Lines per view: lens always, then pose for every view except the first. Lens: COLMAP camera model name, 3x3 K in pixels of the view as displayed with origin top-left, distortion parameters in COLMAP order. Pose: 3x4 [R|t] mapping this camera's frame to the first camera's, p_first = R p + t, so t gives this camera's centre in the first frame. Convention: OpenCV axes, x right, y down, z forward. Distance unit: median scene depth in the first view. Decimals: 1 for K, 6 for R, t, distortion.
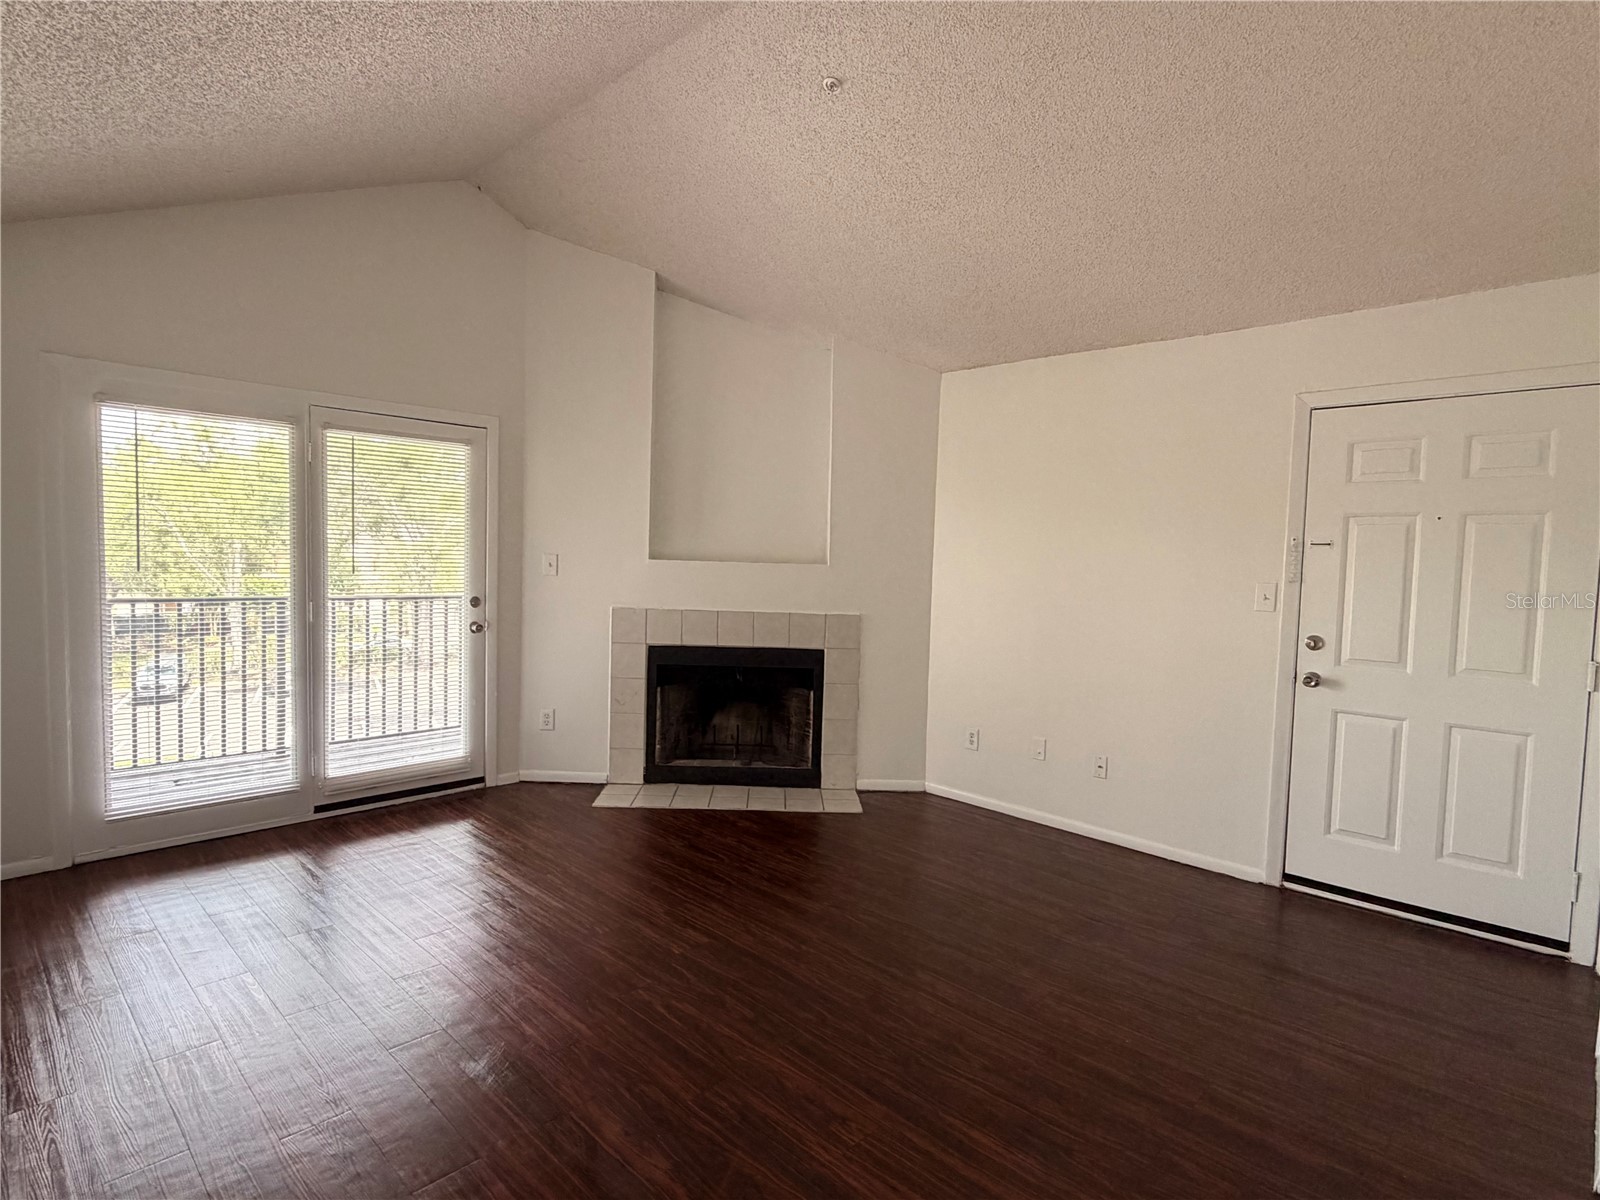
lens RADIAL K [[832.4, 0, 800.0], [0, 832.4, 600.0], [0, 0, 1]] dist [0.001500, 0.001682]
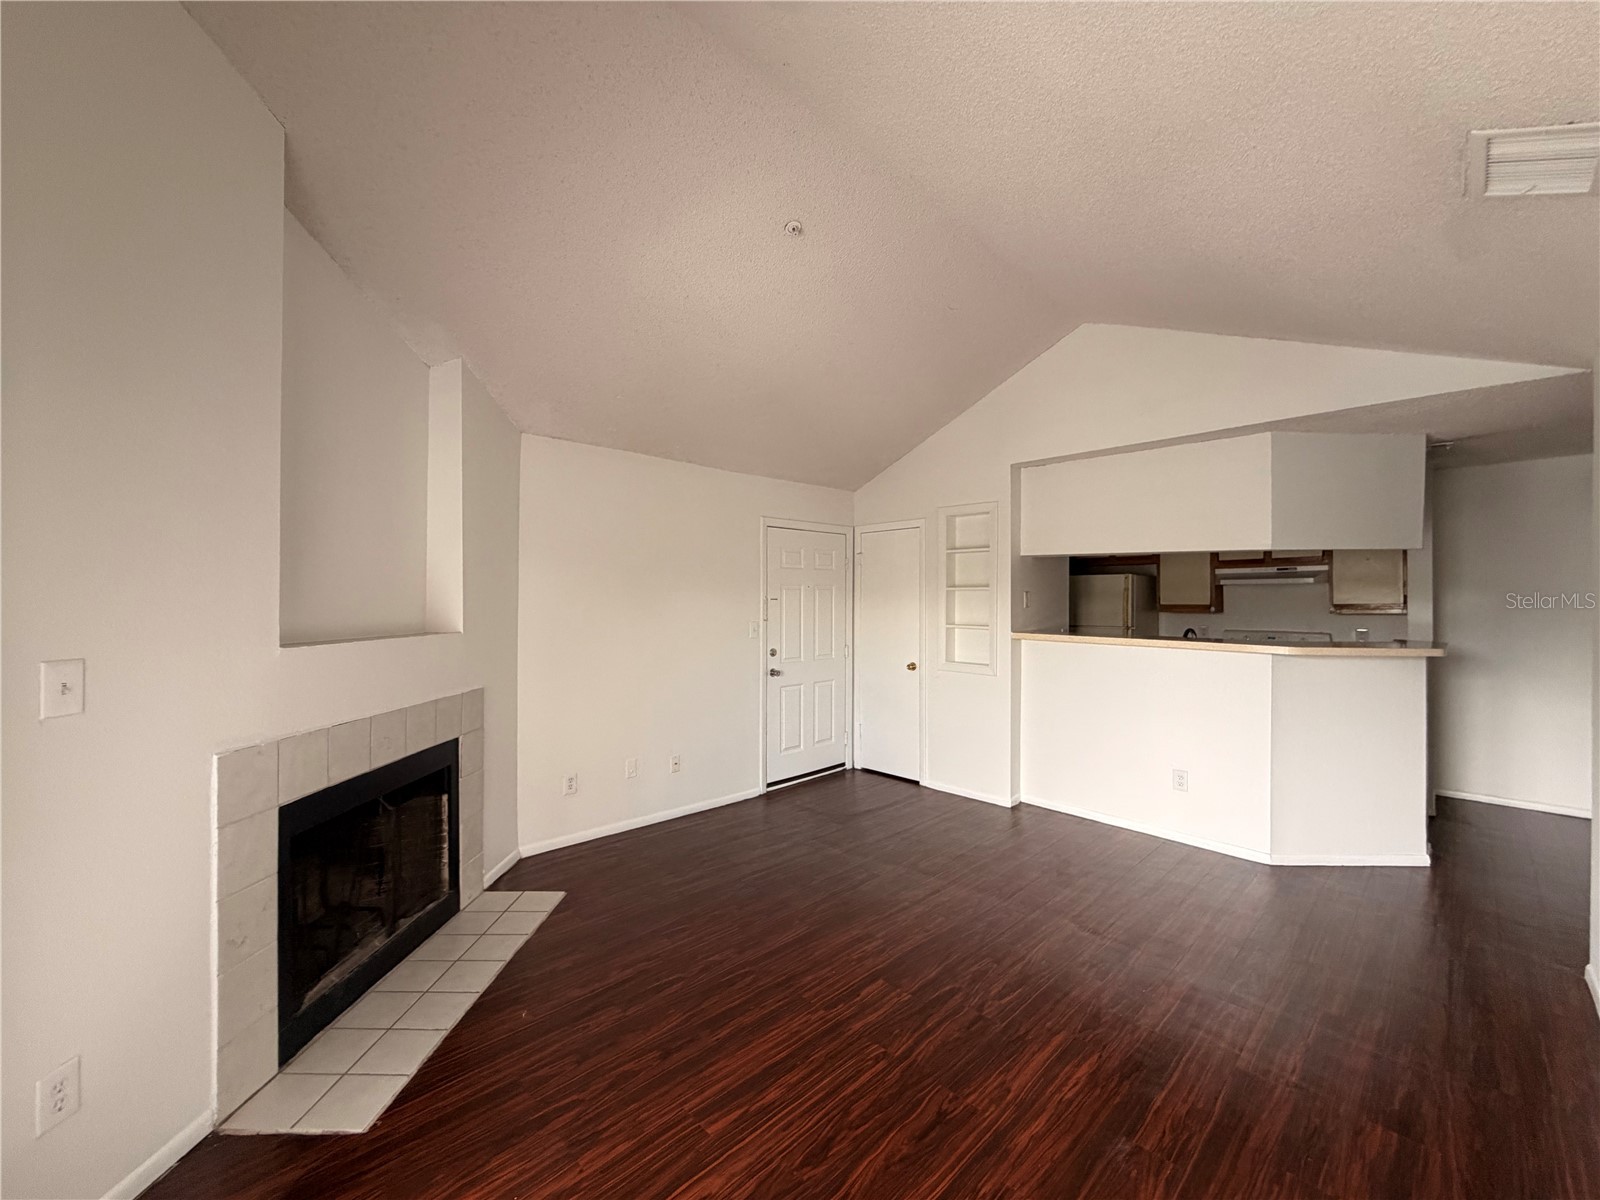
lens RADIAL K [[636.0, 0, 786.3], [0, 636.0, 597.3], [0, 0, 1]] dist [0.004641, 0.000469]
pose [[0.060420, -0.021452, 0.997943, -0.596961], [0.062312, 0.997900, 0.017678, -0.071364], [-0.996226, 0.061116, 0.061630, 0.664854]]
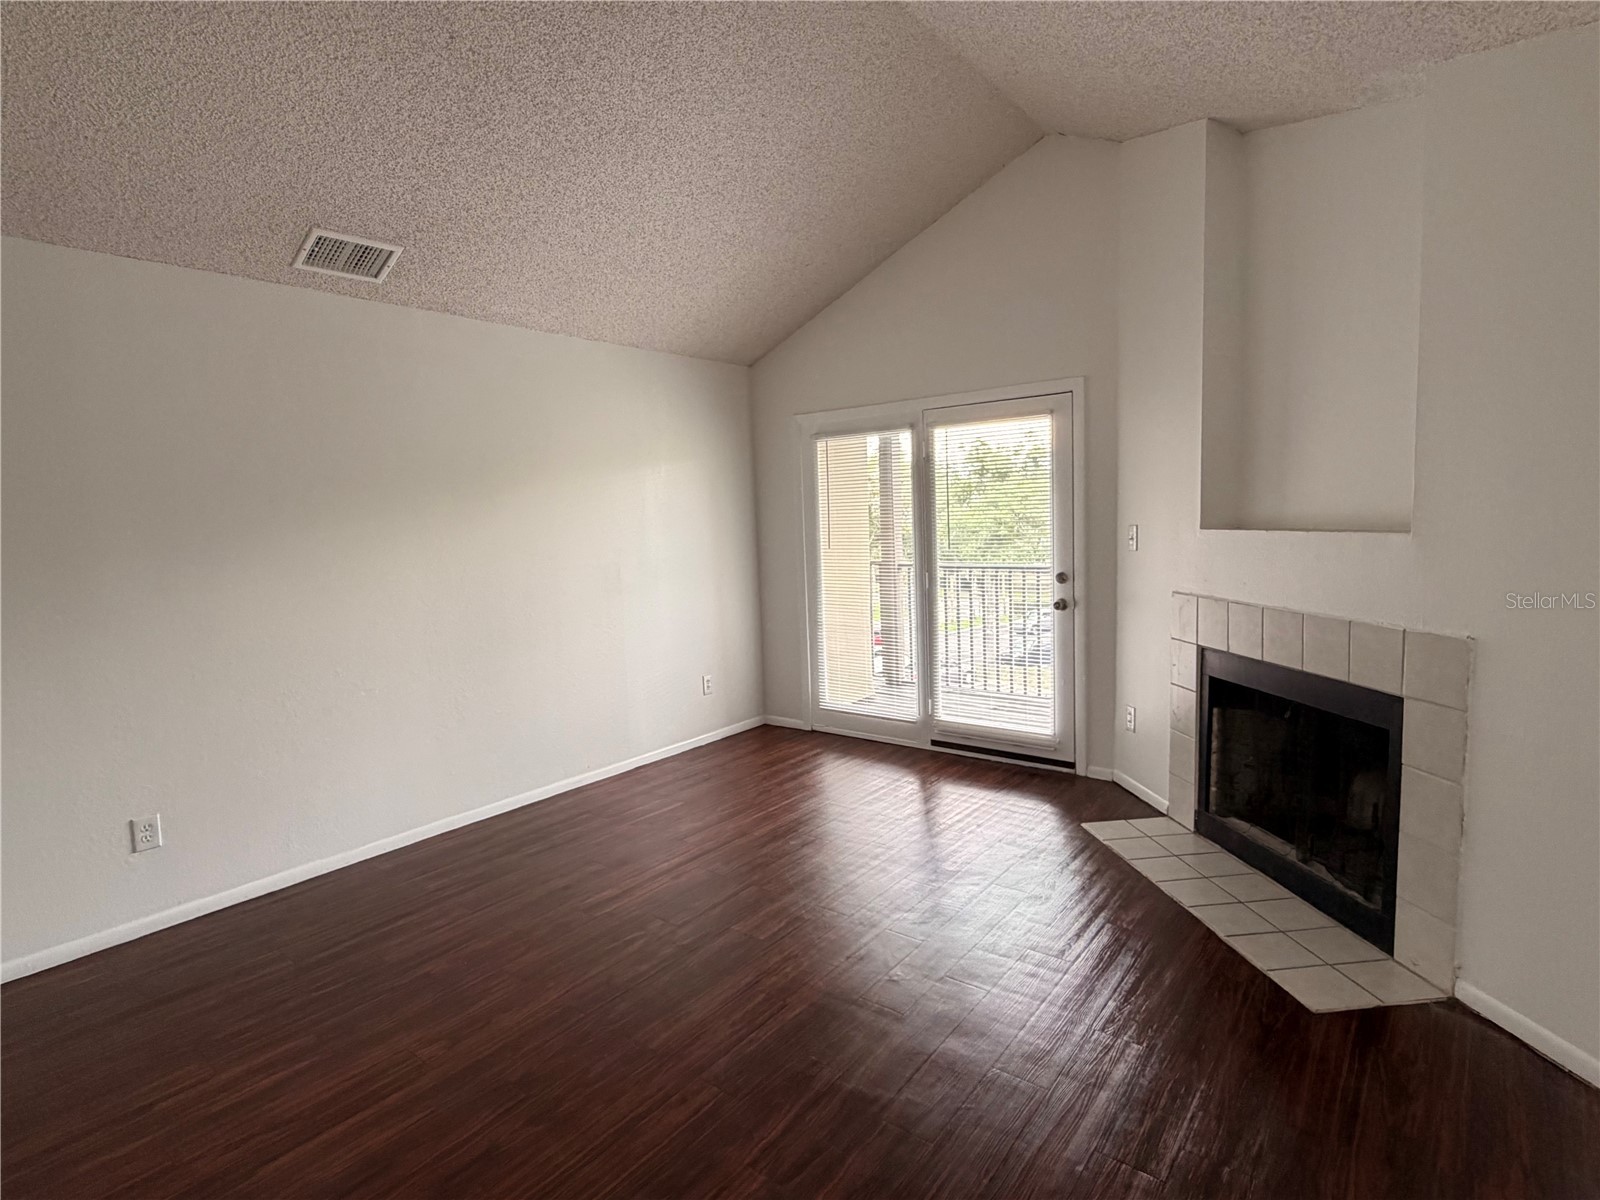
lens RADIAL K [[832.4, 0, 809.2], [0, 832.4, 603.7], [0, 0, 1]] dist [0.001500, 0.001682]
pose [[0.097307, 0.069383, -0.992833, 0.526859], [-0.020142, 0.997500, 0.067735, -0.027245], [0.995051, 0.013406, 0.098462, 0.609652]]
